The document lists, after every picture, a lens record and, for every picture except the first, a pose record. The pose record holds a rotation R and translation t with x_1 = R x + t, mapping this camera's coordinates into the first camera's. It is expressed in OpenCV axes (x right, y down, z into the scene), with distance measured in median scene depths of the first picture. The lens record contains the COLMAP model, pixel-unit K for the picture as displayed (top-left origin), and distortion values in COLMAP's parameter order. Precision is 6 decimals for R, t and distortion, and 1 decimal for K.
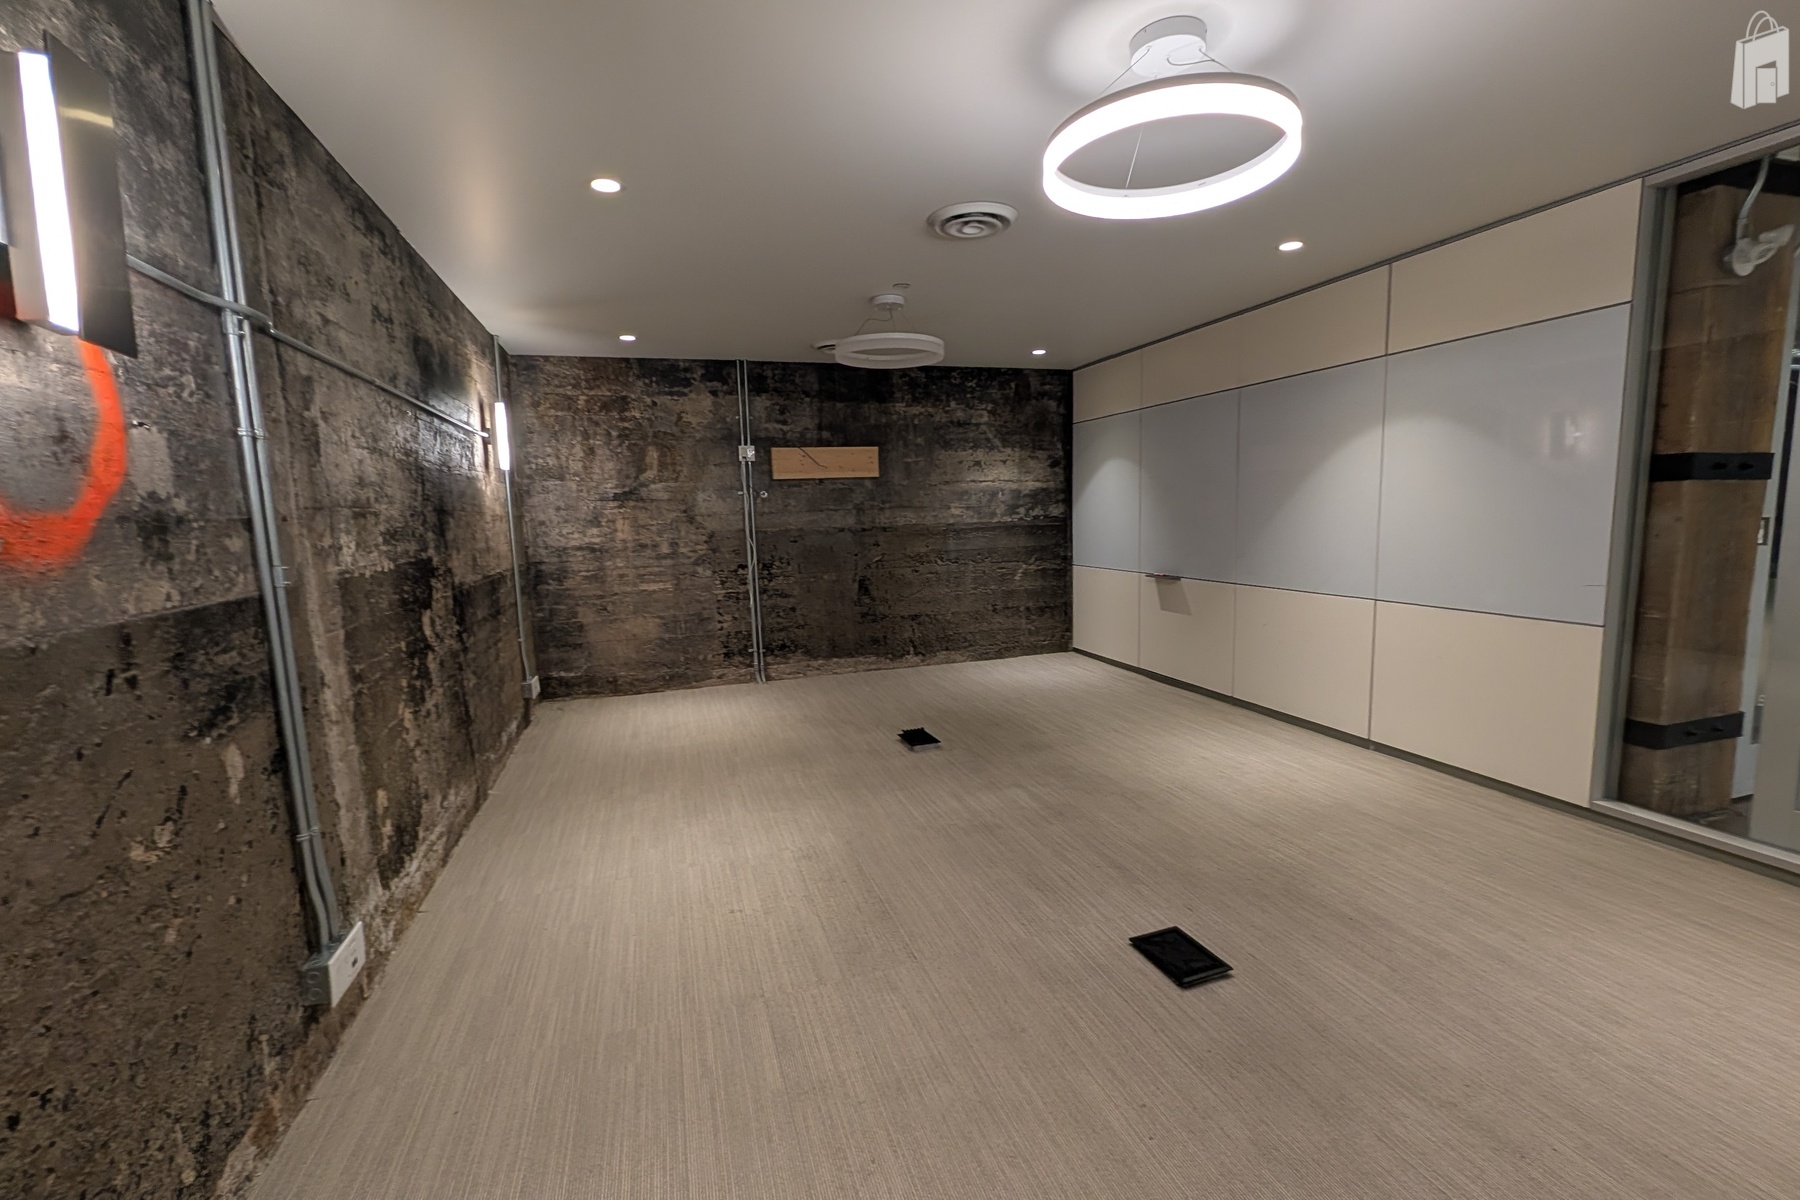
lens RADIAL K [[773.1, 0, 900.8], [0, 773.1, 604.3], [0, 0, 1]] dist [0.001588, -0.000539]
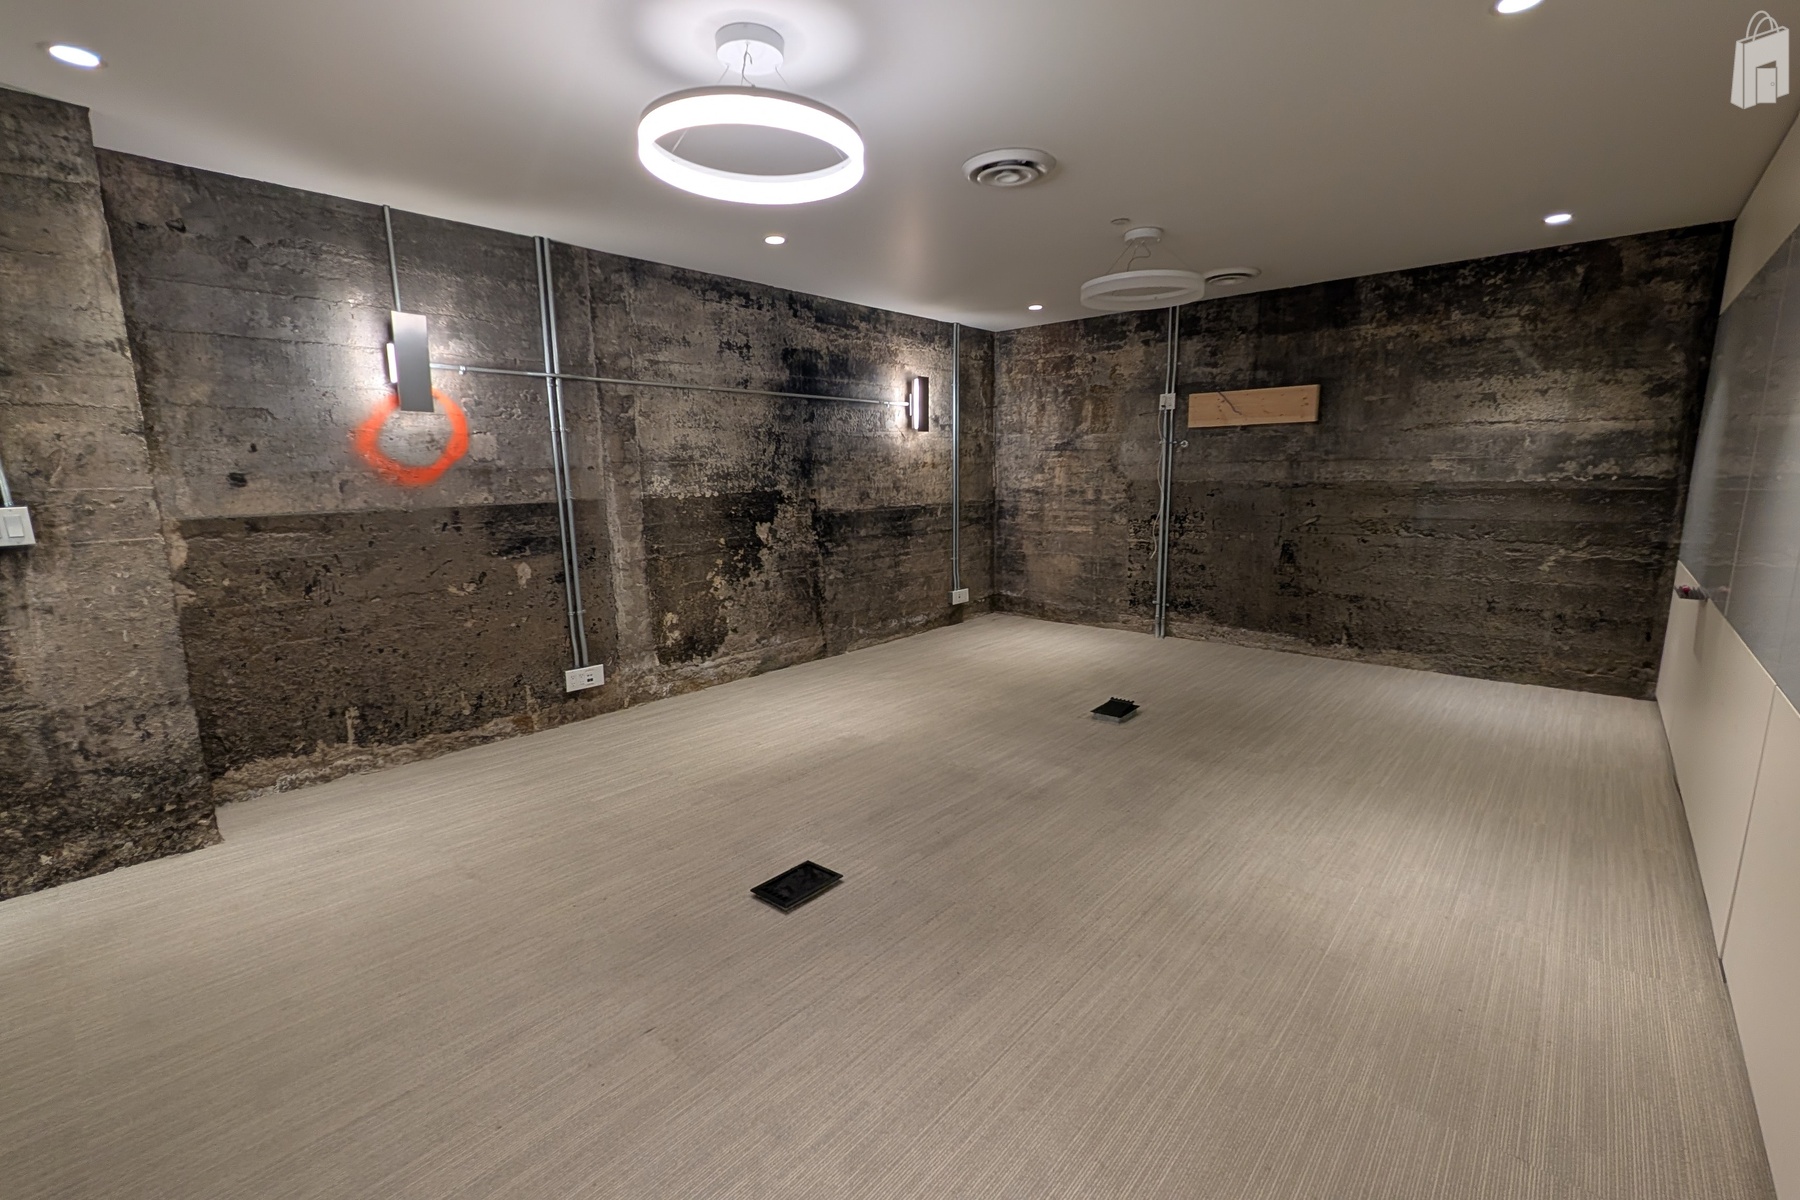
lens RADIAL K [[773.1, 0, 901.4], [0, 773.1, 603.2], [0, 0, 1]] dist [0.001588, -0.000539]
pose [[0.511967, 0.171191, -0.841774, 0.494525], [-0.106633, 0.985027, 0.135470, -0.040721], [0.852361, 0.020405, 0.522556, 0.206807]]
